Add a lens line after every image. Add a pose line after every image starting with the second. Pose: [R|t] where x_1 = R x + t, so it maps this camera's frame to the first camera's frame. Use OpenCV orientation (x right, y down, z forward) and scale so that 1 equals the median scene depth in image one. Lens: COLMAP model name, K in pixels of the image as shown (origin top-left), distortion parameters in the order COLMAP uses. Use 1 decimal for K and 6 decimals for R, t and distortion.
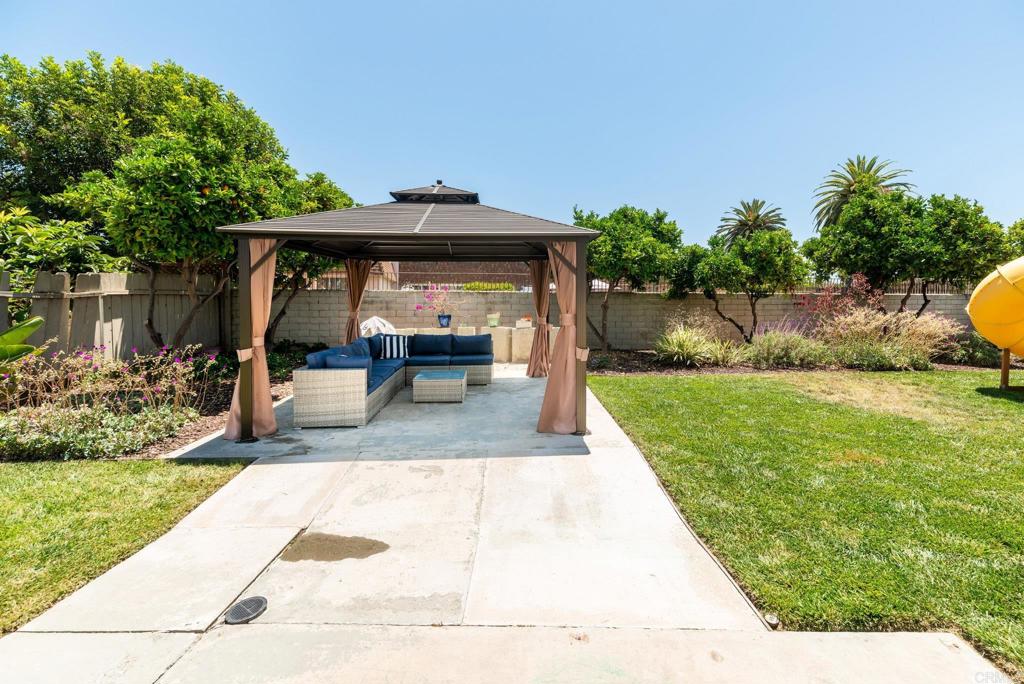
lens RADIAL K [[470.3, 0, 541.0], [0, 470.3, 307.6], [0, 0, 1]] dist [0.010488, -0.000391]
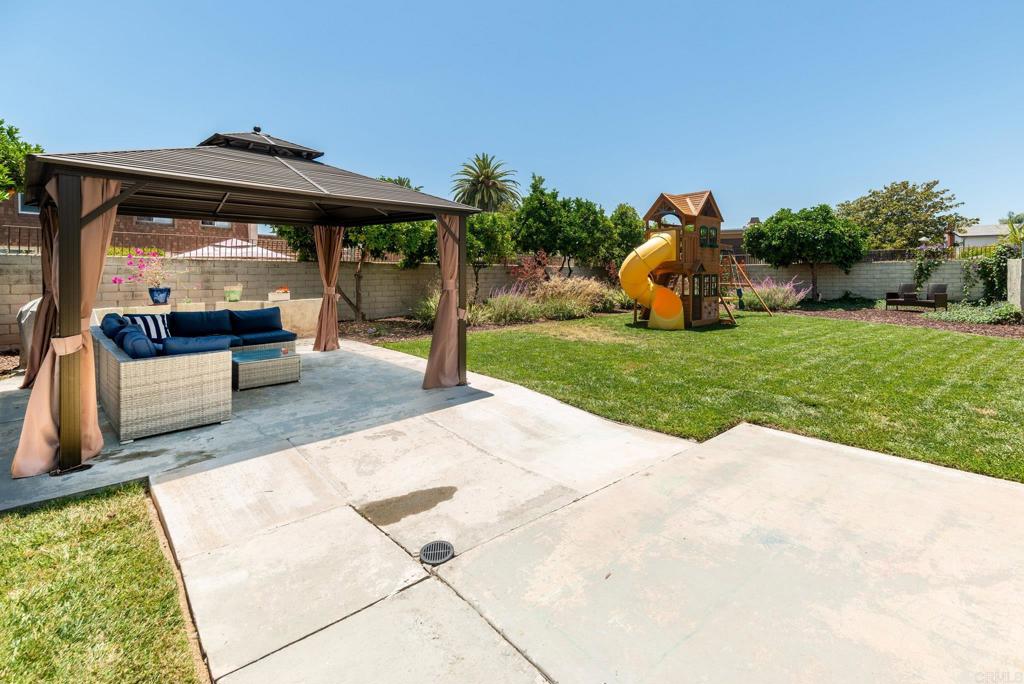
lens RADIAL K [[469.4, 0, 543.0], [0, 469.4, 280.6], [0, 0, 1]] dist [0.010010, 0.000502]
pose [[0.736256, -0.014346, 0.676551, -0.275364], [0.012032, 0.999895, 0.008109, 0.004504], [-0.676596, 0.002170, 0.736351, 0.012922]]
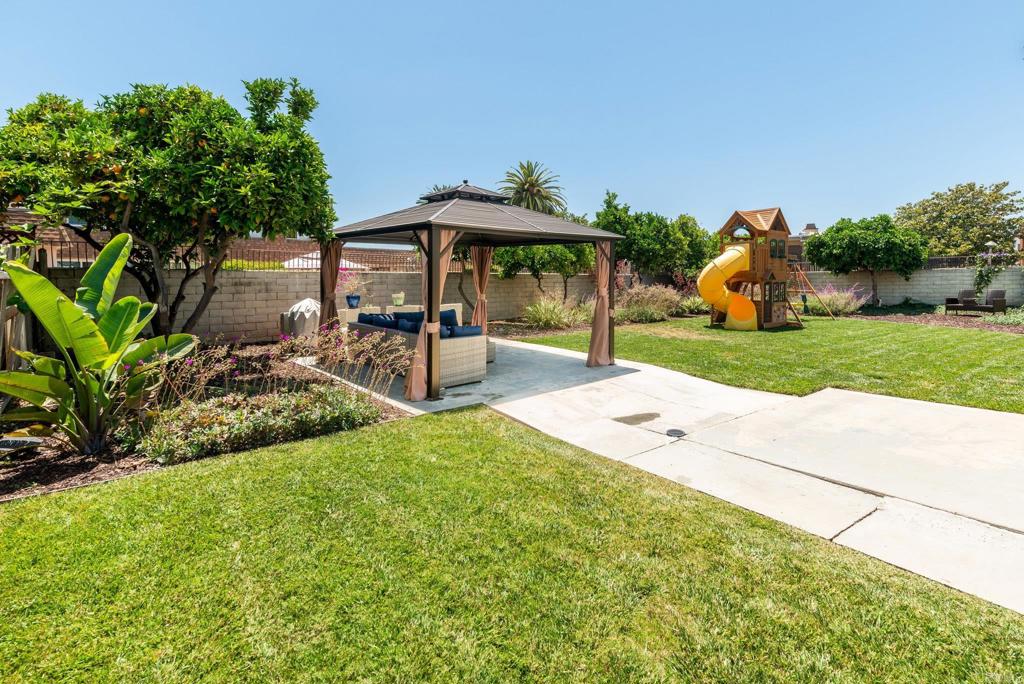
lens RADIAL K [[487.4, 0, 555.1], [0, 487.4, 291.8], [0, 0, 1]] dist [0.015170, -0.000092]
pose [[0.769426, -0.021919, 0.638359, -0.552824], [0.017035, 0.999760, 0.013796, 0.000462], [-0.638508, 0.000260, 0.769615, -0.063779]]
